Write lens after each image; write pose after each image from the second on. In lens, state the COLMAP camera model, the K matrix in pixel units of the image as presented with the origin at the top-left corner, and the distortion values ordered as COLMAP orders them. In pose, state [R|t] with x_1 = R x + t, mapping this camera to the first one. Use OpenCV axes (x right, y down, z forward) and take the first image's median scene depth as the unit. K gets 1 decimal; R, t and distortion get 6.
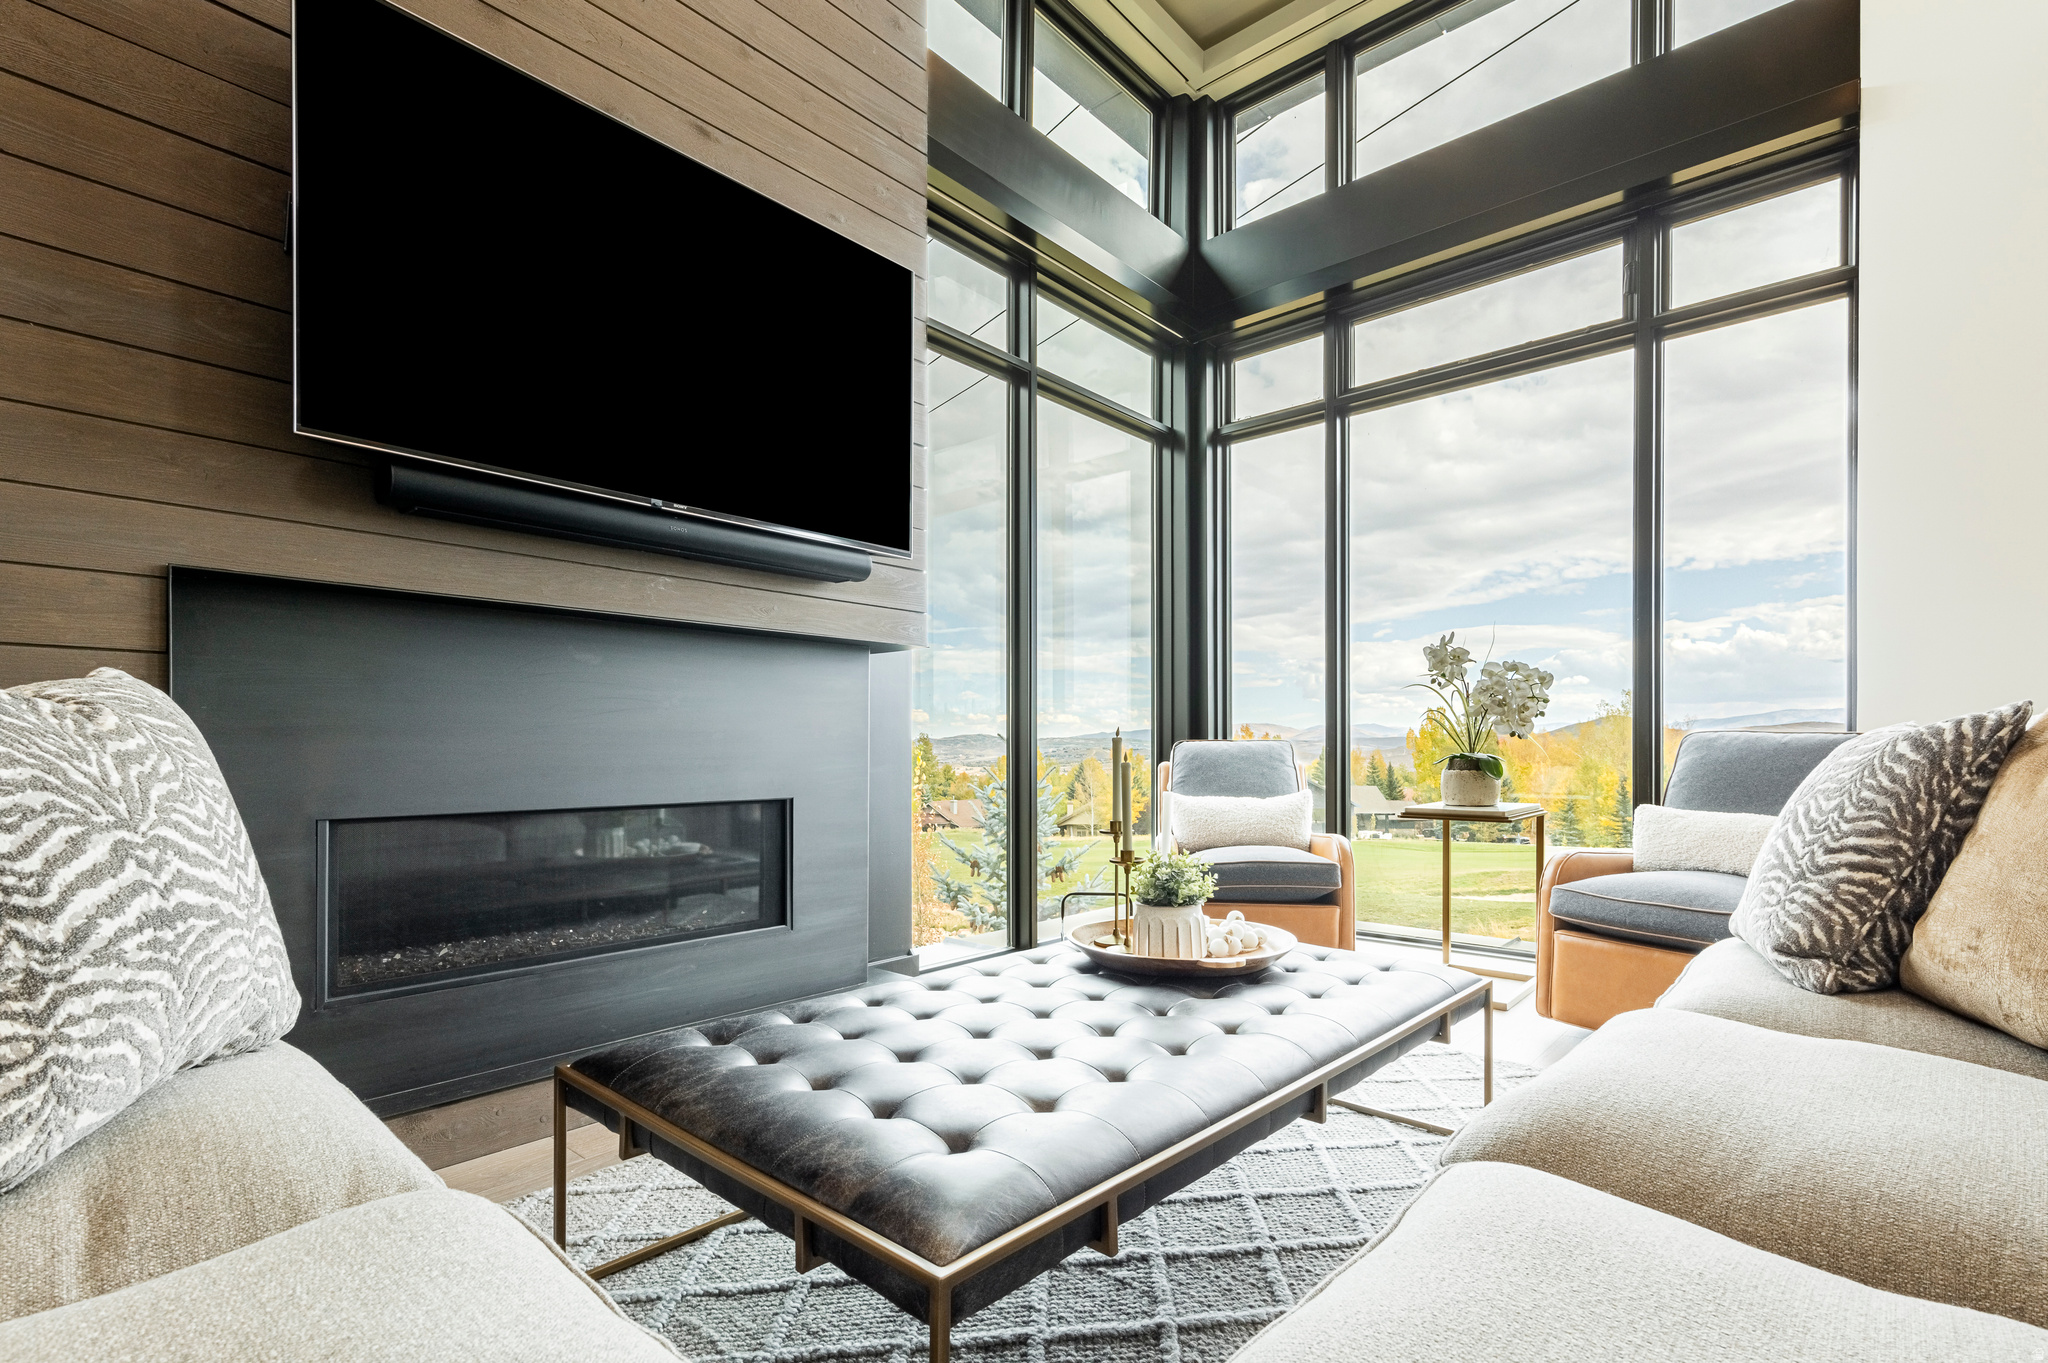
lens RADIAL K [[952.7, 0, 1019.2], [0, 952.7, 752.5], [0, 0, 1]] dist [0.006900, -0.000465]
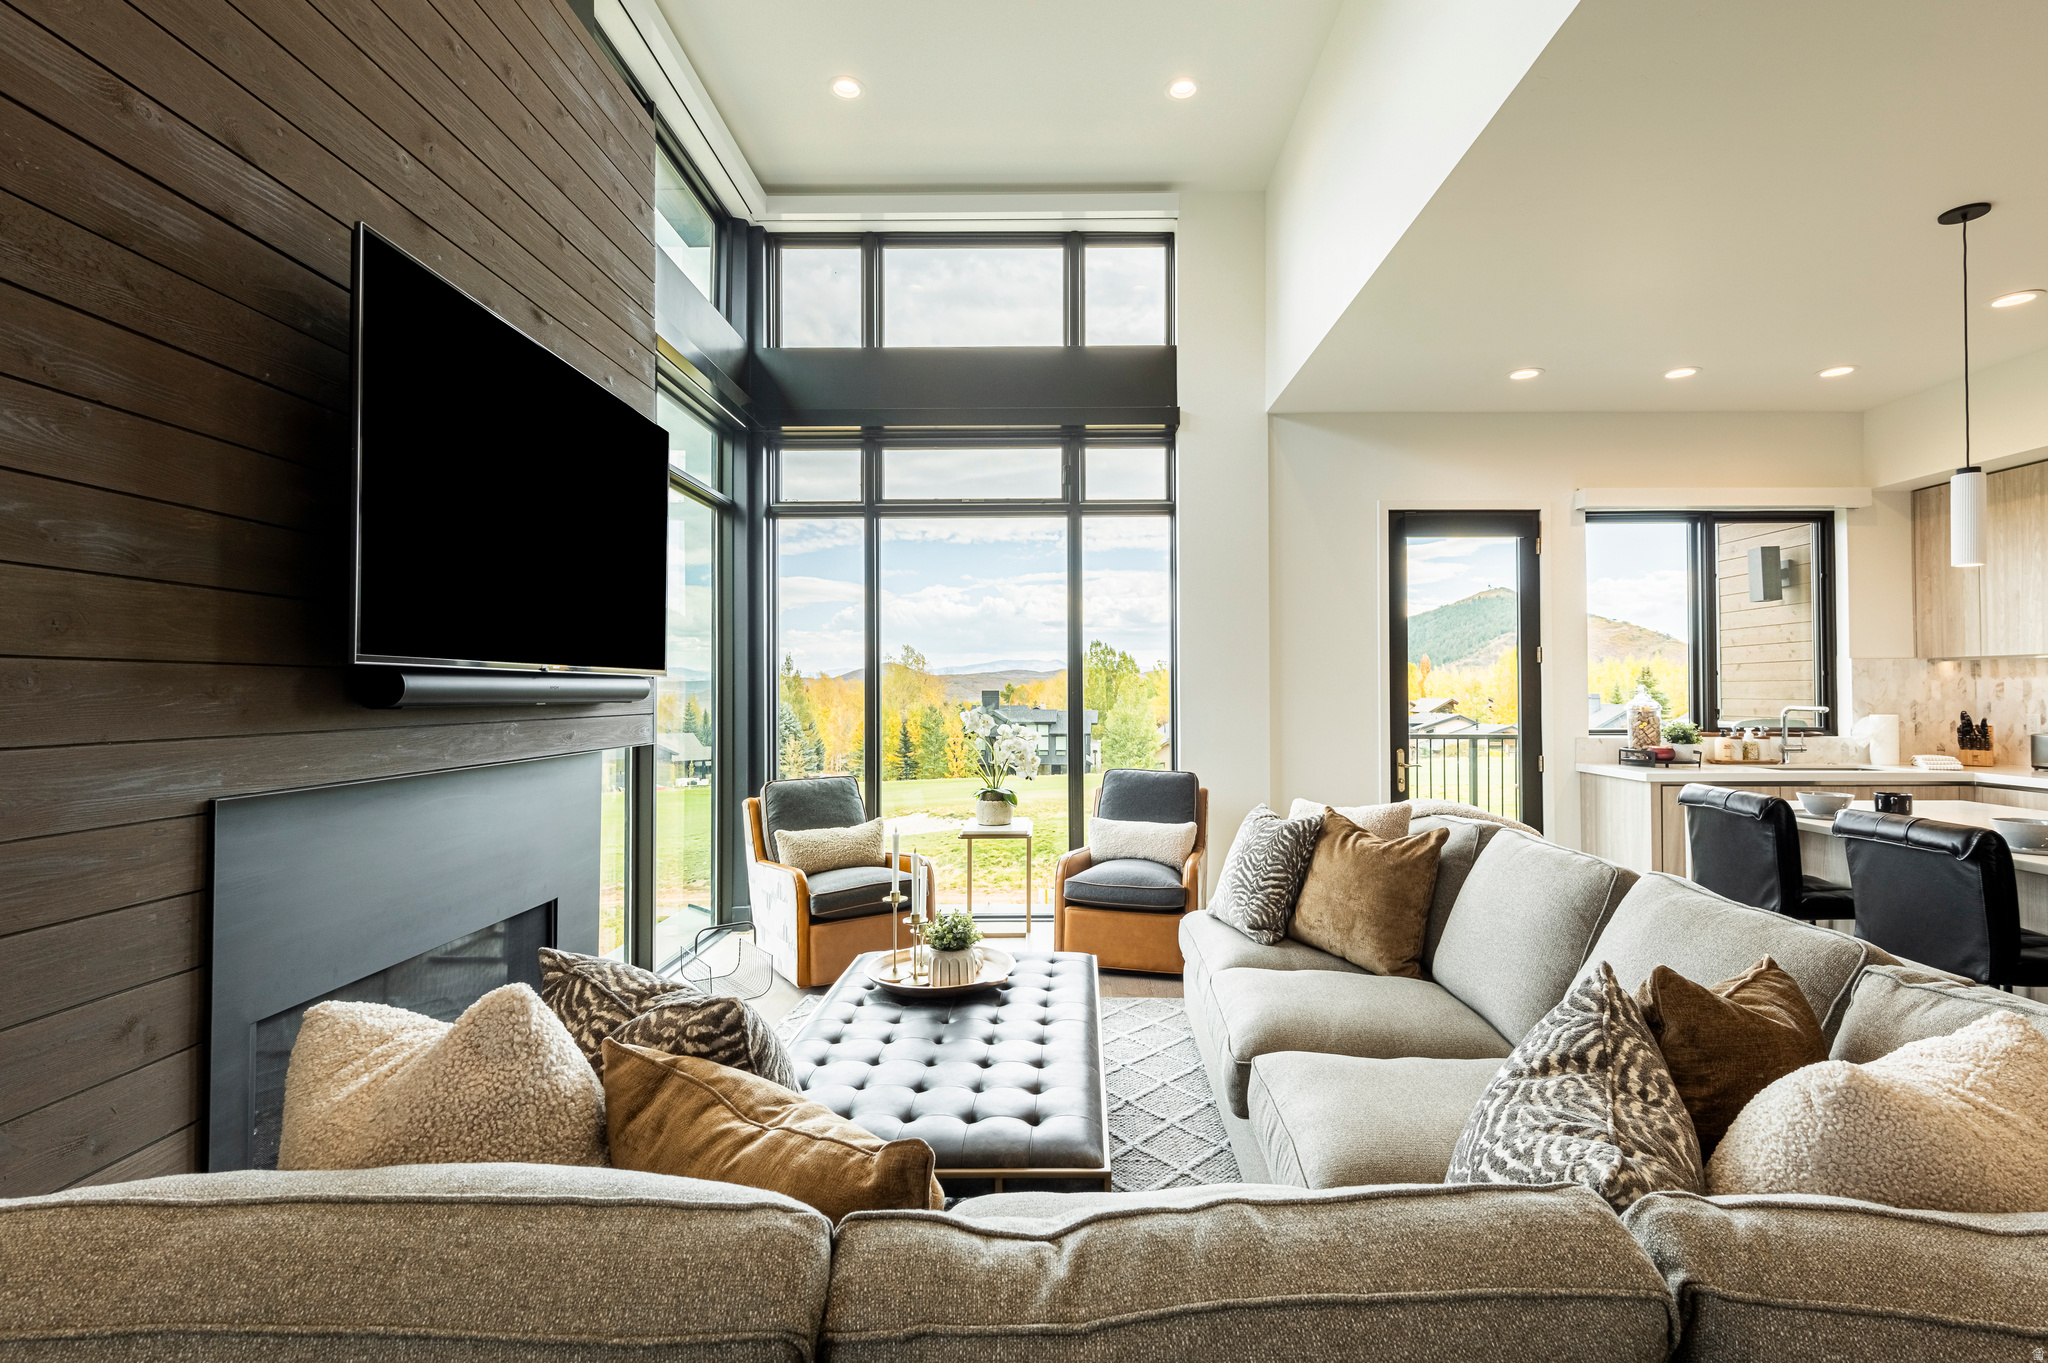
lens RADIAL K [[954.7, 0, 1044.2], [0, 954.7, 679.9], [0, 0, 1]] dist [0.011553, -0.000394]
pose [[0.751278, 0.001890, 0.659983, -0.420044], [0.009035, 0.999873, -0.013148, -0.139872], [-0.659924, 0.015841, 0.751165, -0.145319]]
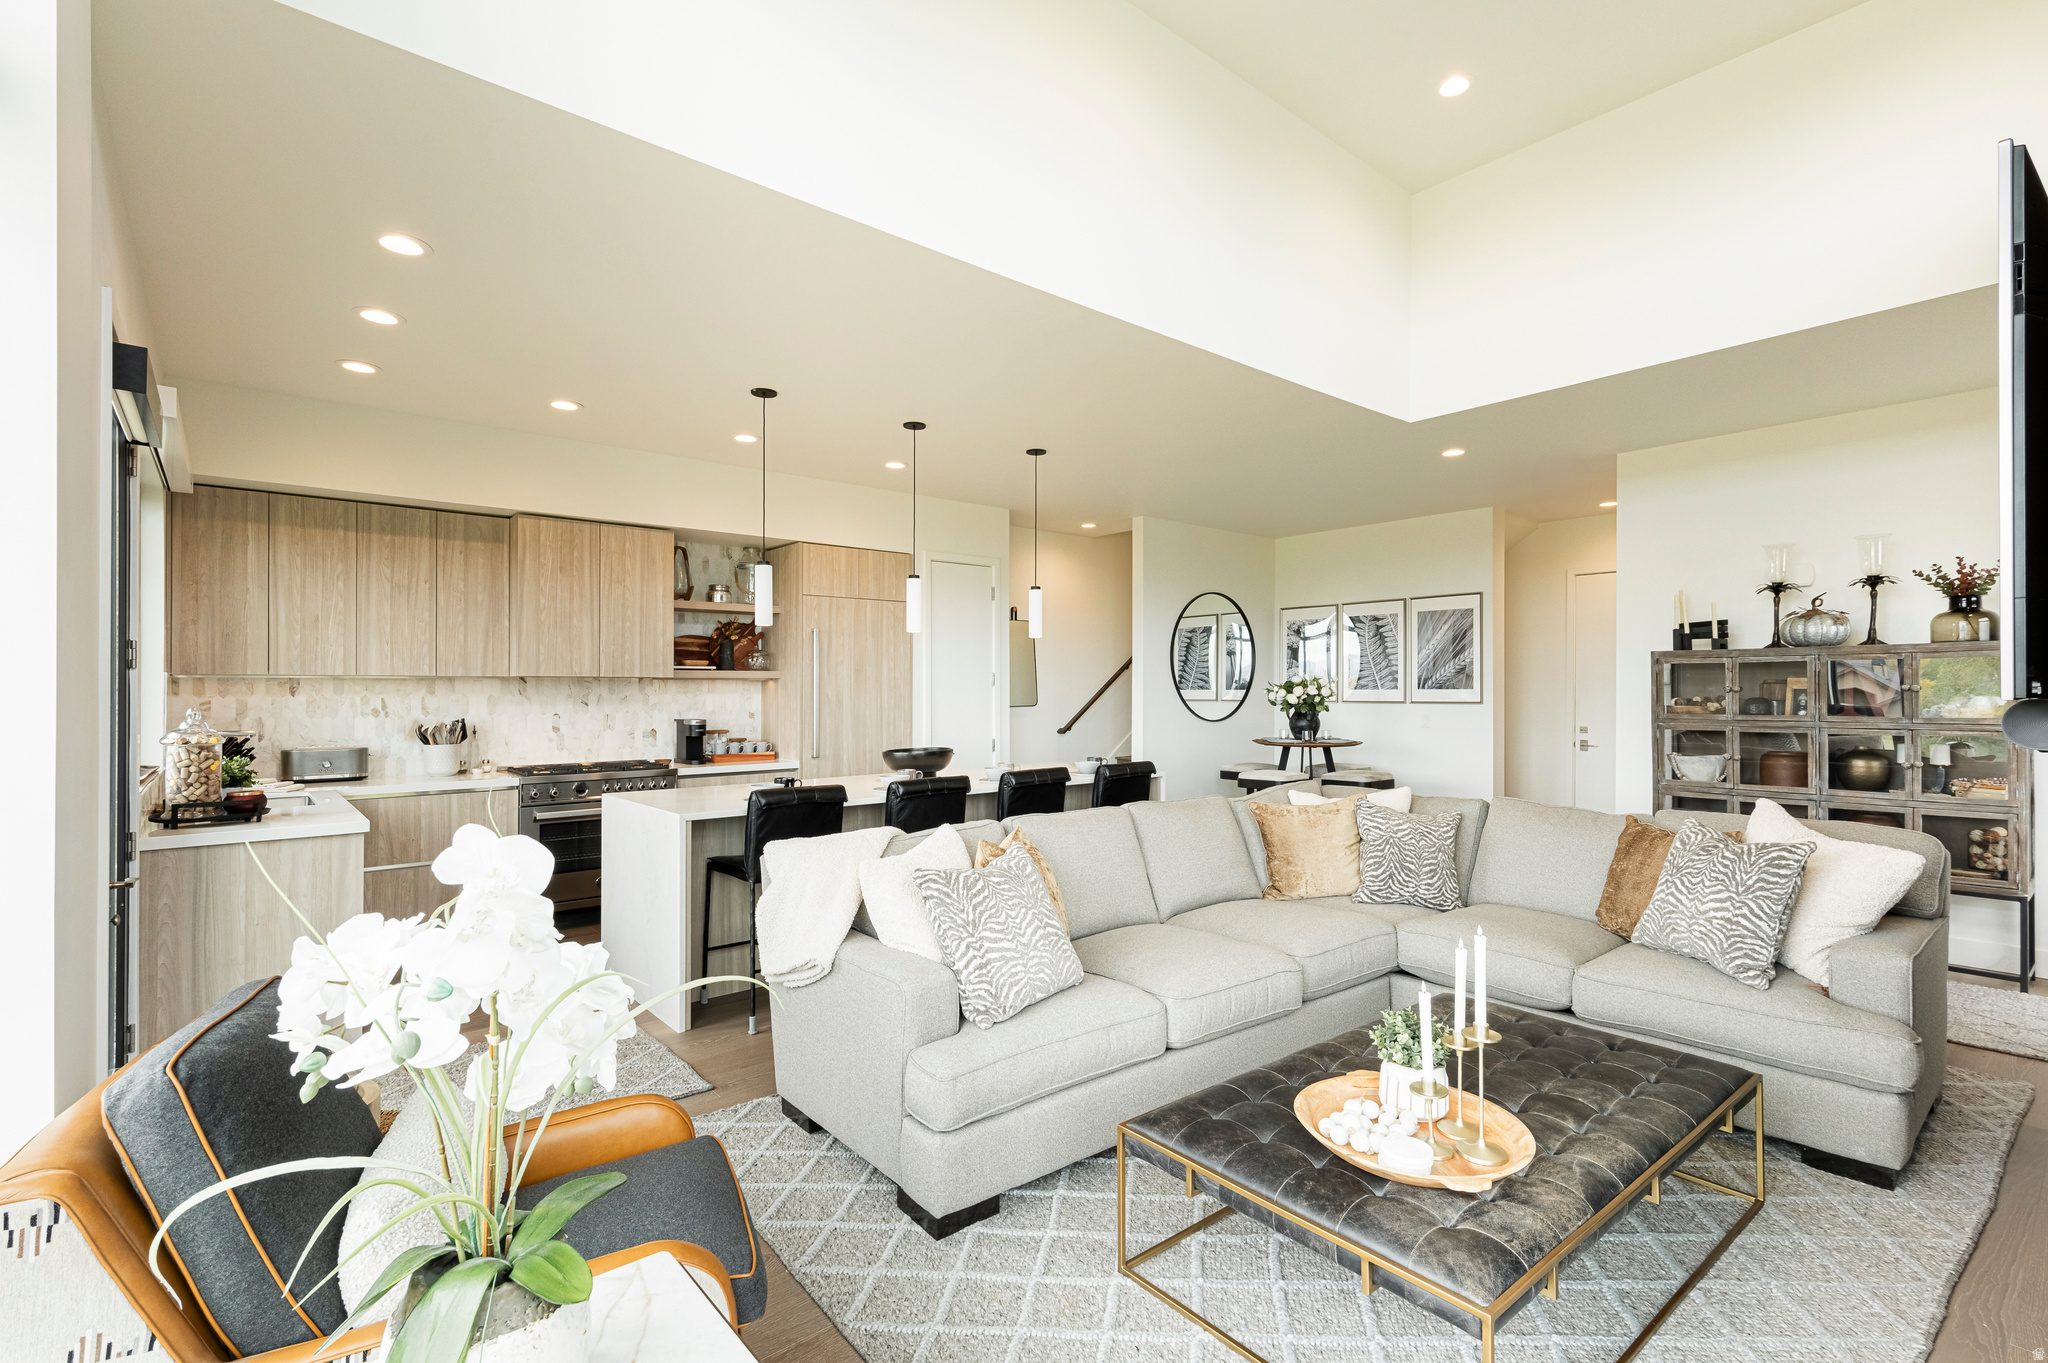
lens RADIAL K [[914.4, 0, 1017.8], [0, 914.4, 683.5], [0, 0, 1]] dist [0.011242, -0.000541]
pose [[-0.990010, 0.000609, 0.140993, 0.275331], [-0.000076, 0.999988, -0.004855, -0.161494], [-0.140994, -0.004817, -0.989999, 1.167309]]
